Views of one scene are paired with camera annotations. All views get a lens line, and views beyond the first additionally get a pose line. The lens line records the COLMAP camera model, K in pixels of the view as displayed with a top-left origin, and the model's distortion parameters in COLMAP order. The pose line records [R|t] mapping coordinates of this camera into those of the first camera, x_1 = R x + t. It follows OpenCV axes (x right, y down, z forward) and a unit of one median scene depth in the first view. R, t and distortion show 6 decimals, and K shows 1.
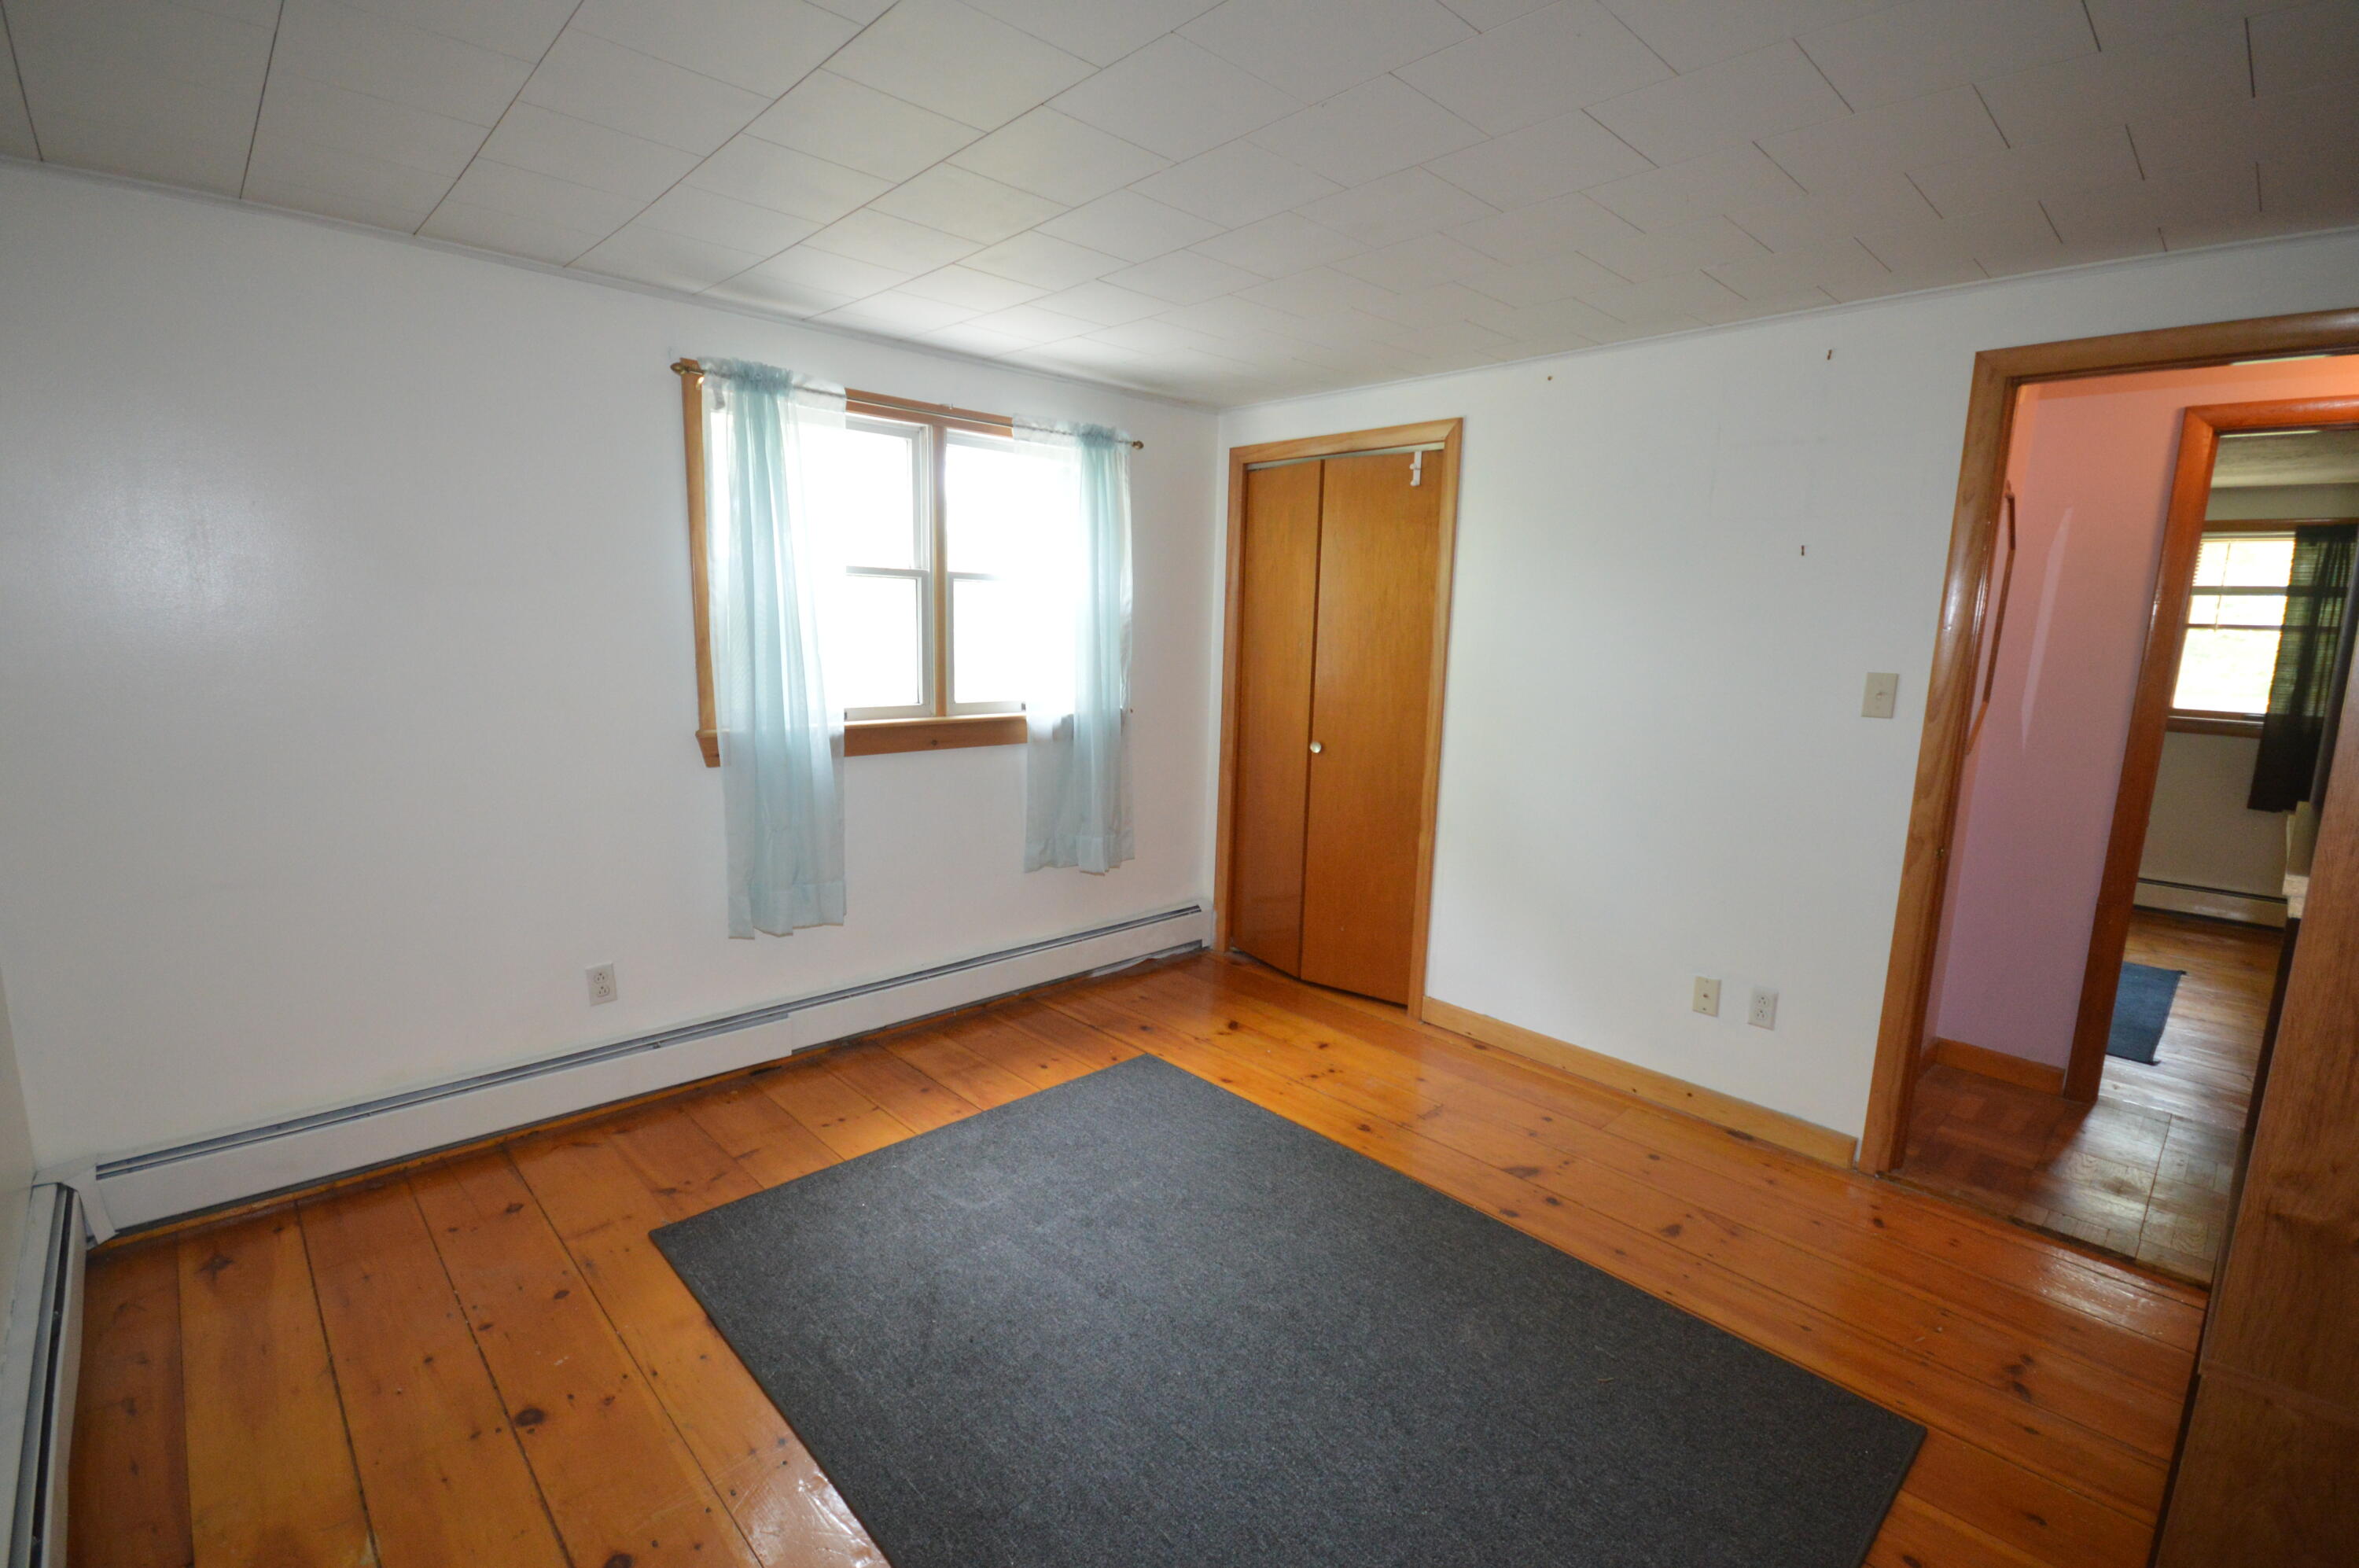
lens RADIAL K [[1050.0, 0, 1172.7], [0, 1050.0, 797.0], [0, 0, 1]] dist [-0.001459, -0.000113]
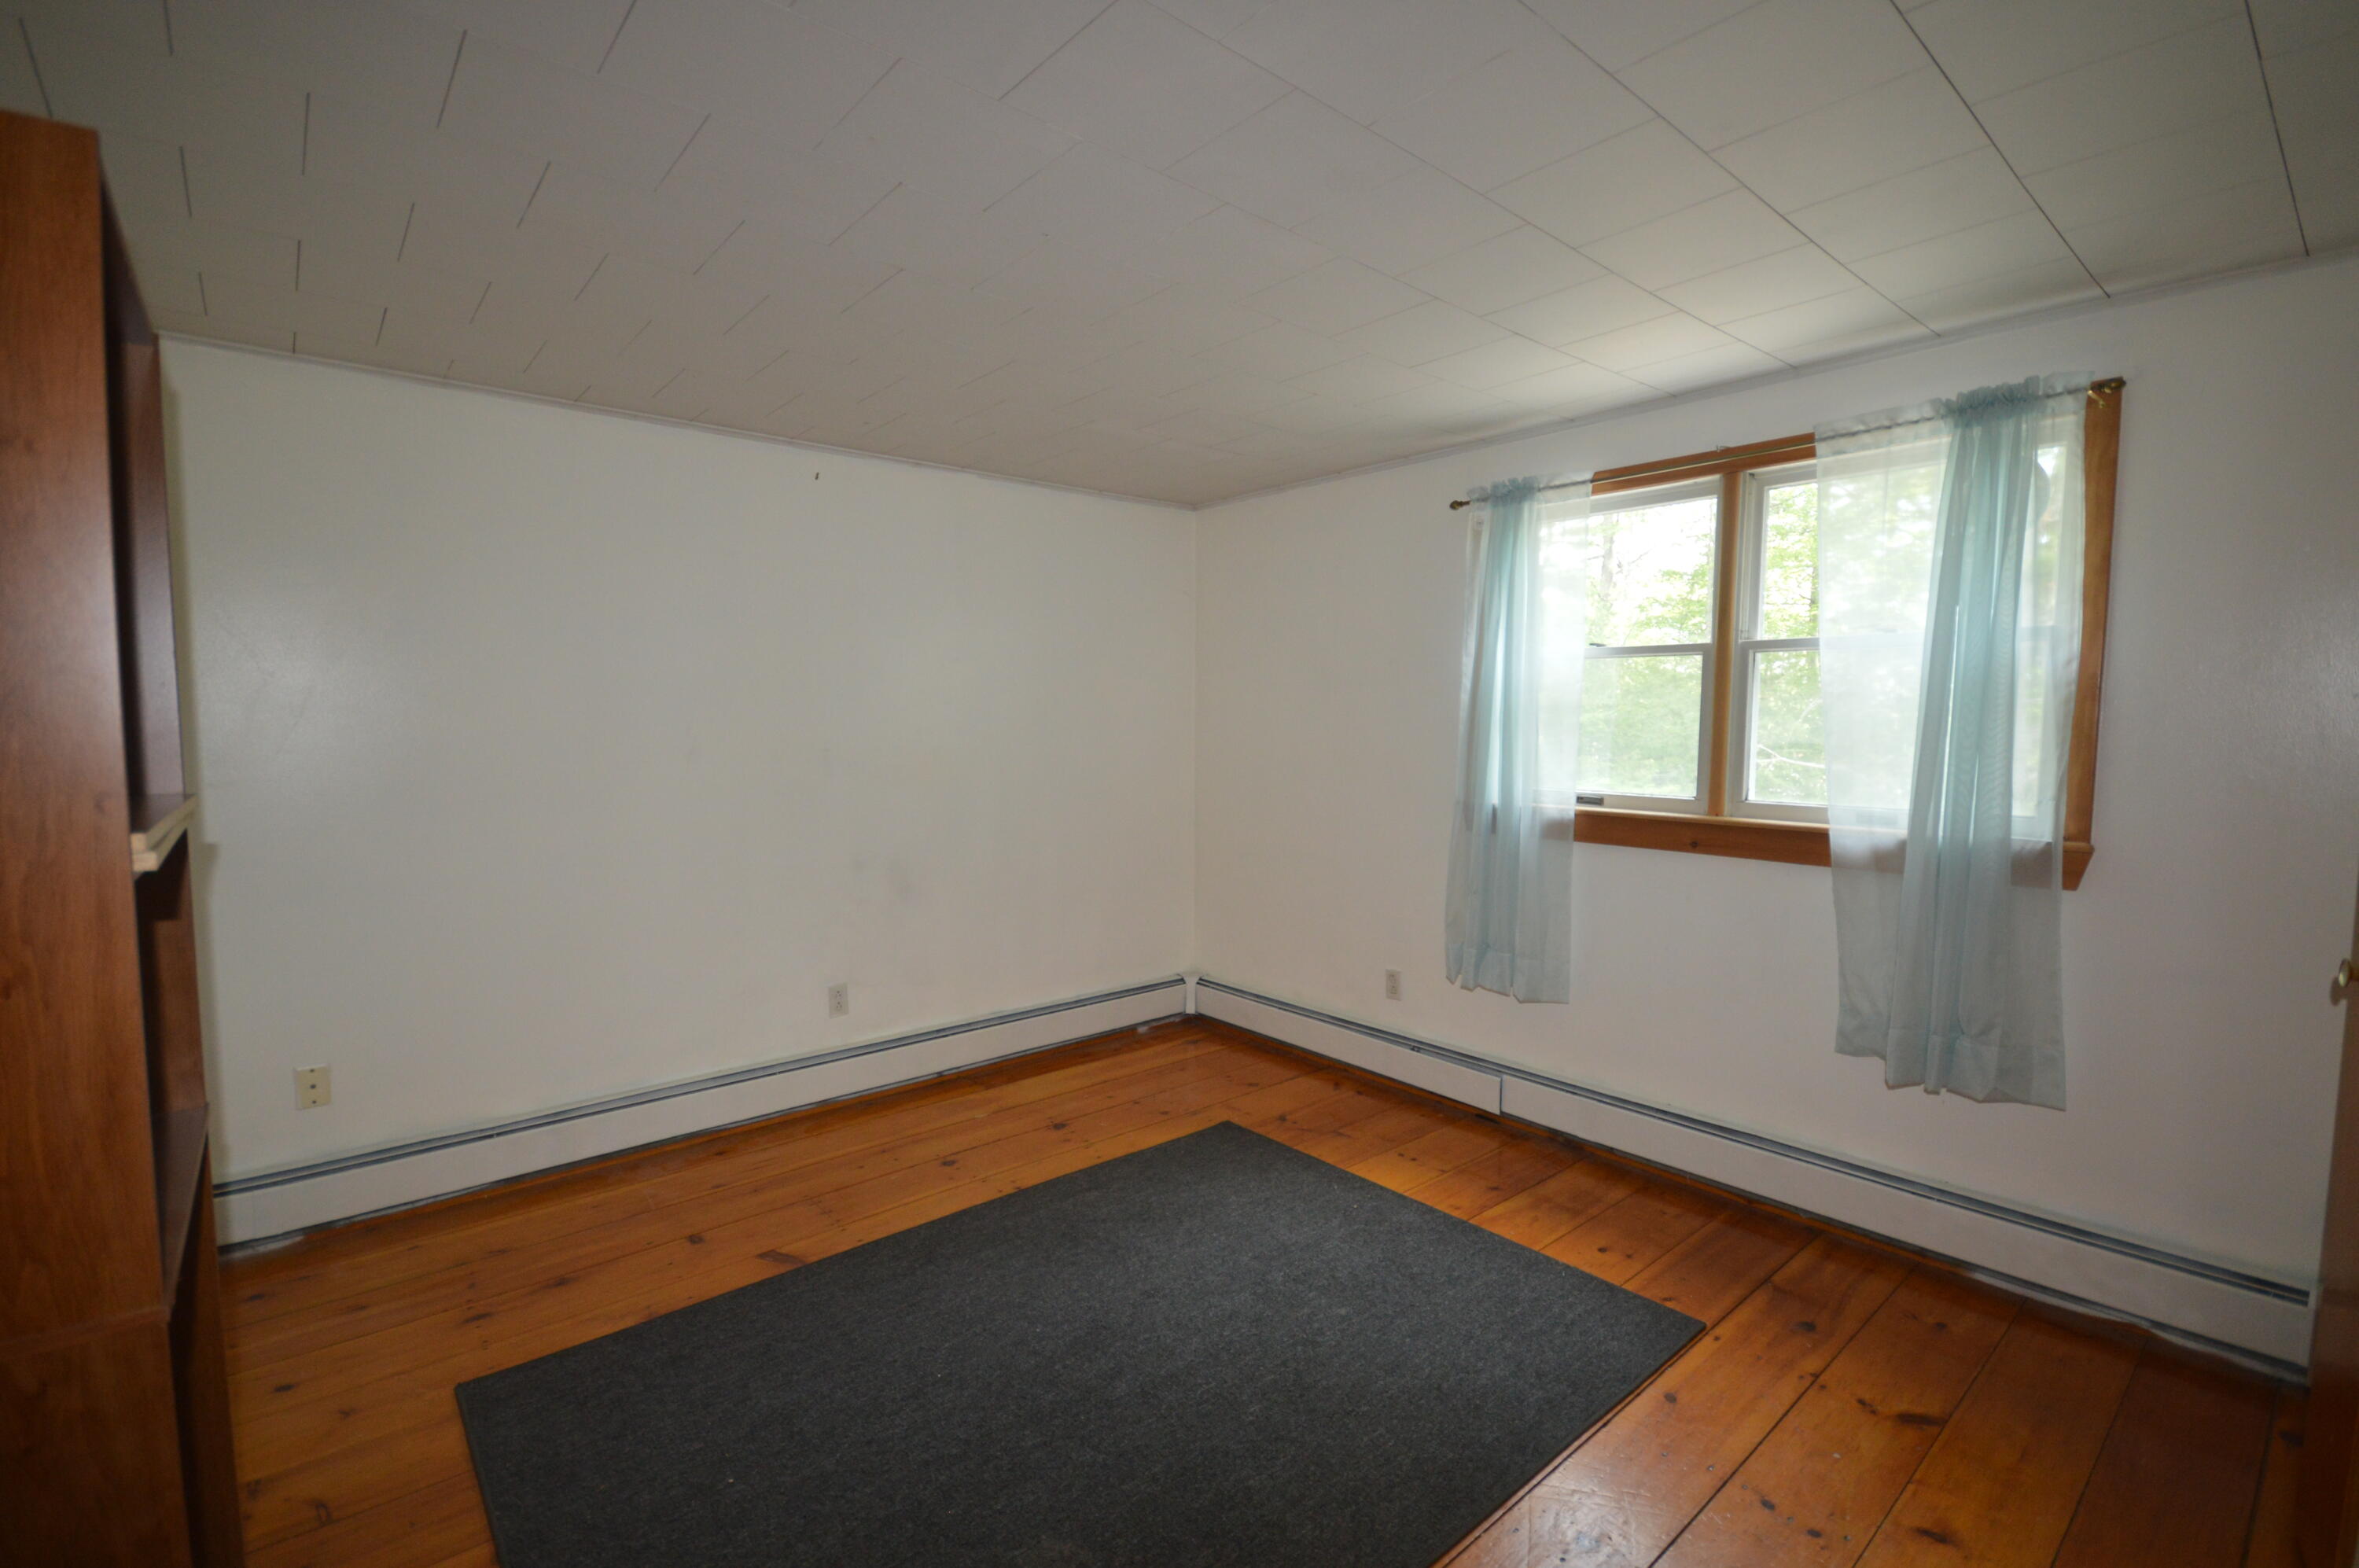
lens RADIAL K [[1050.0, 0, 1172.7], [0, 1050.0, 797.0], [0, 0, 1]] dist [-0.001459, -0.000113]
pose [[-0.056117, 0.050853, -0.997128, 0.680735], [-0.171661, 0.983339, 0.059811, -0.073053], [0.983556, 0.174525, -0.046453, 0.668773]]
